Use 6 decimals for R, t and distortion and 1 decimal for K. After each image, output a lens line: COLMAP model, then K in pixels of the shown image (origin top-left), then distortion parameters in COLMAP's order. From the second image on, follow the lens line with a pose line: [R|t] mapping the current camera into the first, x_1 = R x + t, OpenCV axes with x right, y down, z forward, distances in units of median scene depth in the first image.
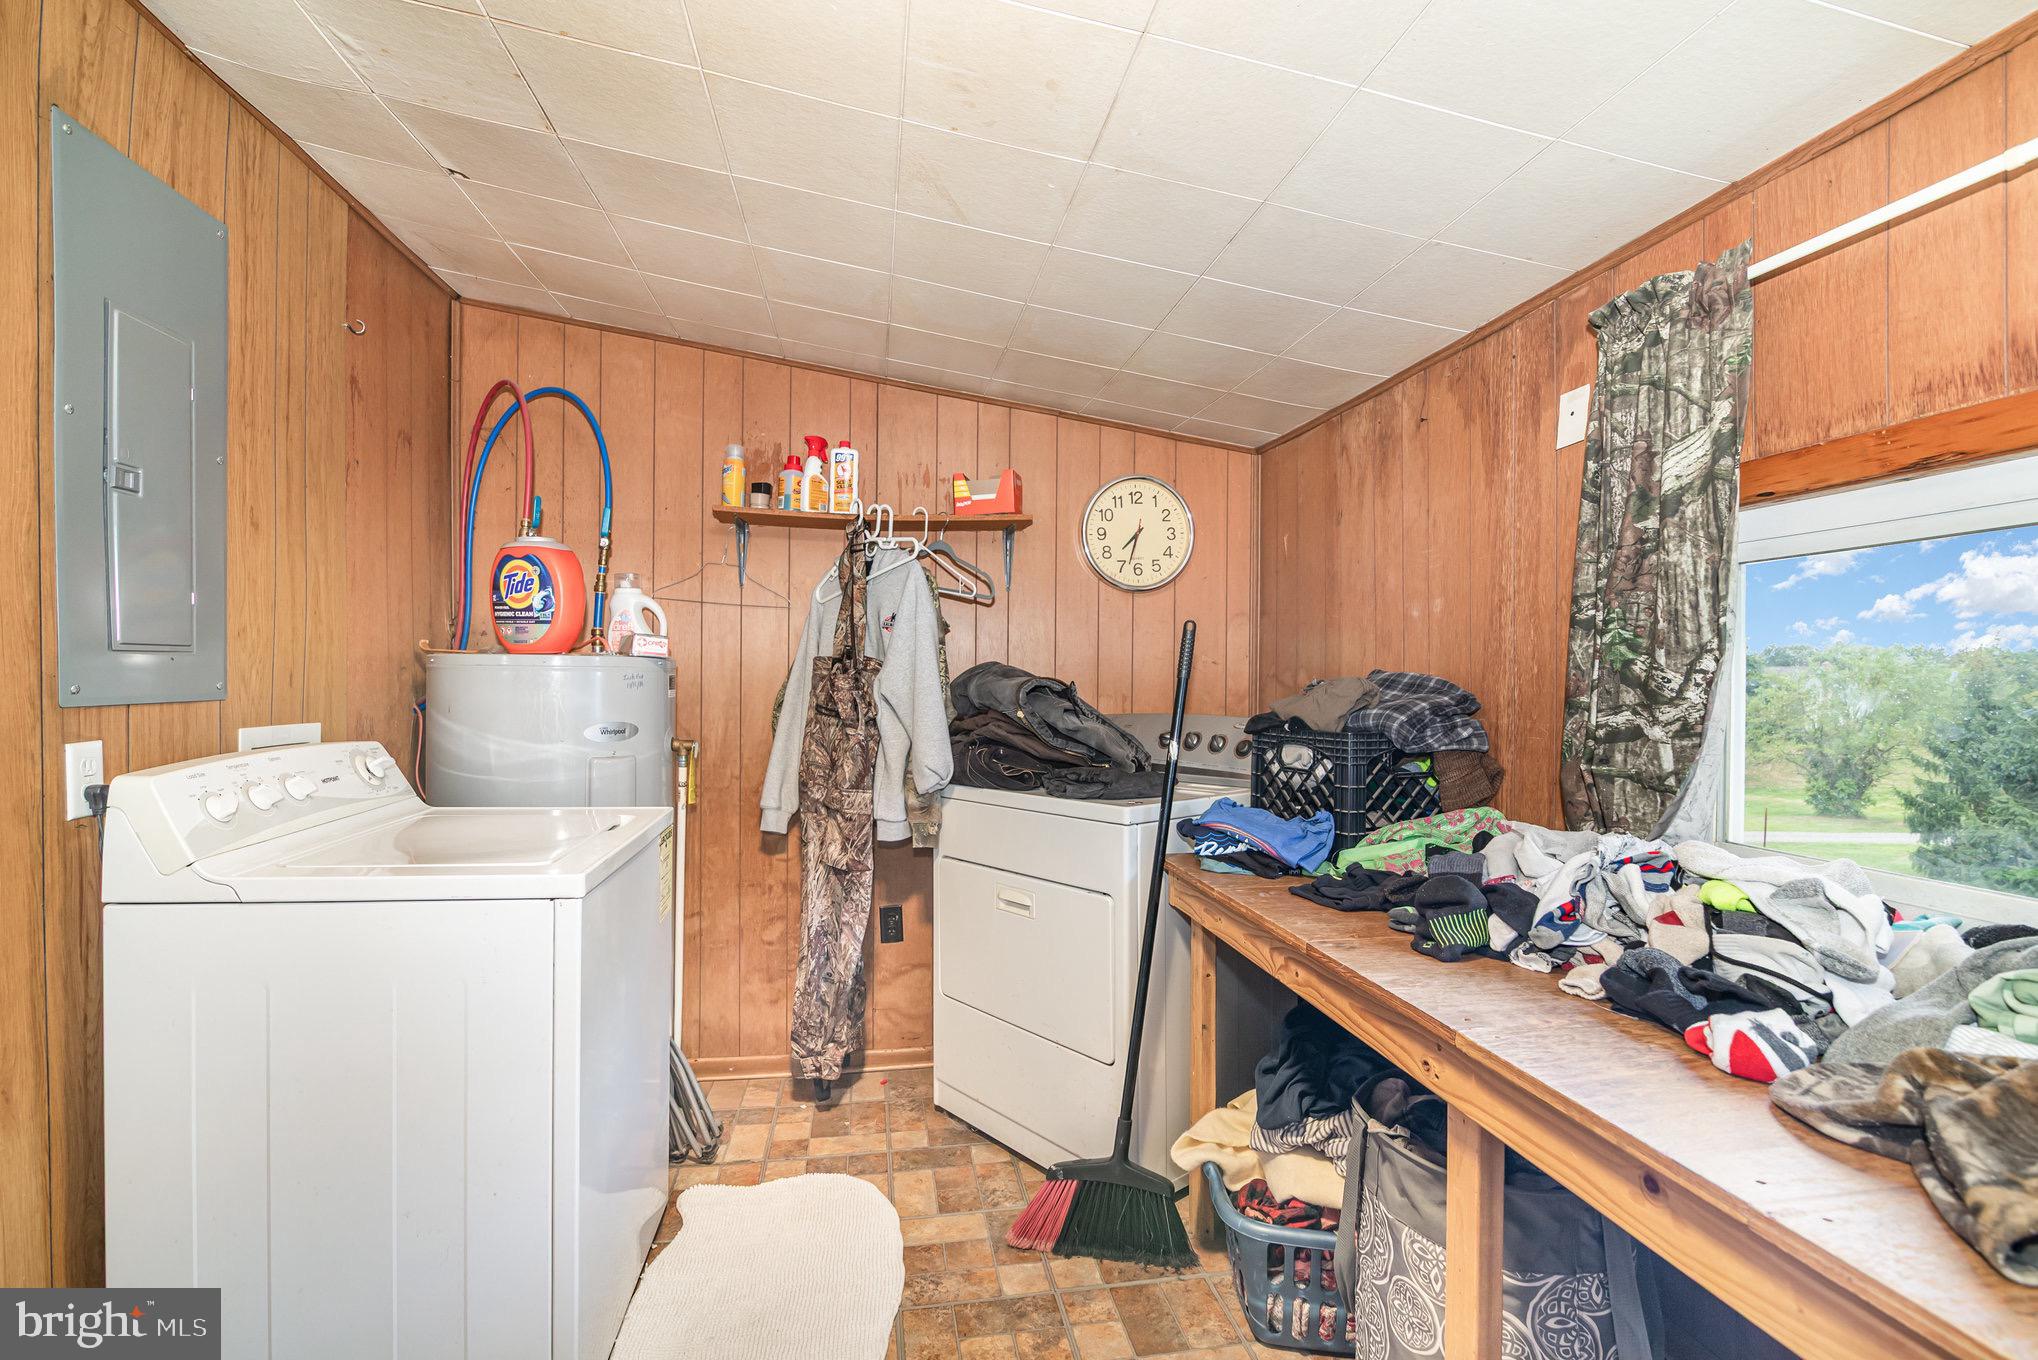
lens RADIAL K [[947.6, 0, 1017.4], [0, 947.6, 680.3], [0, 0, 1]] dist [-0.010404, -0.000090]
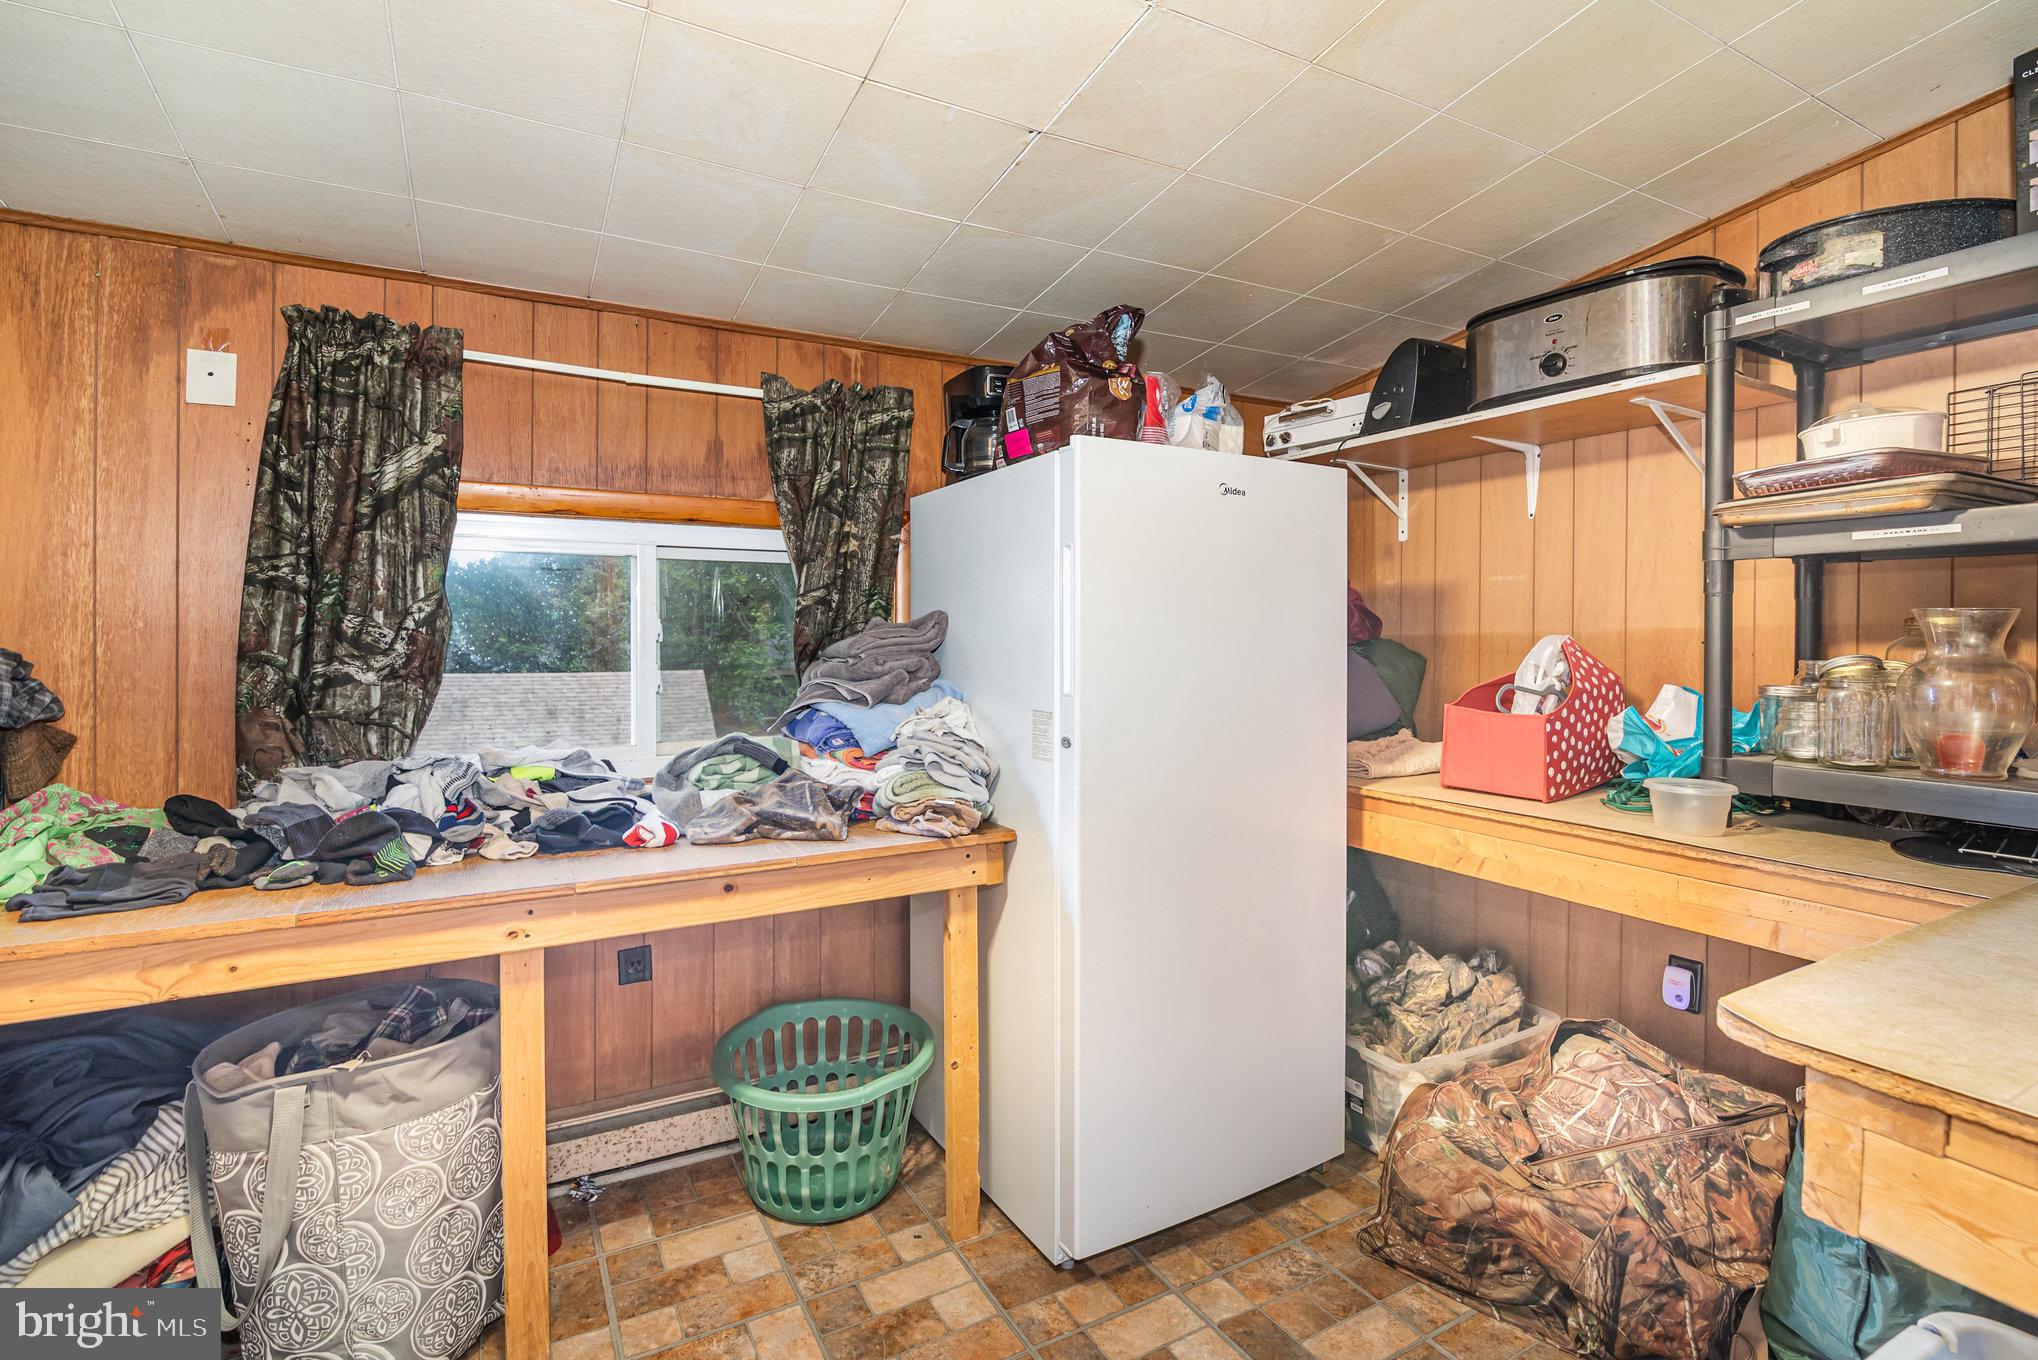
lens RADIAL K [[947.6, 0, 1018.7], [0, 947.6, 663.1], [0, 0, 1]] dist [-0.010404, -0.000090]
pose [[-0.340548, -0.027295, 0.939831, -0.798349], [-0.001769, 0.999595, 0.028390, -0.000579], [-0.940226, 0.008006, -0.340458, 0.623831]]
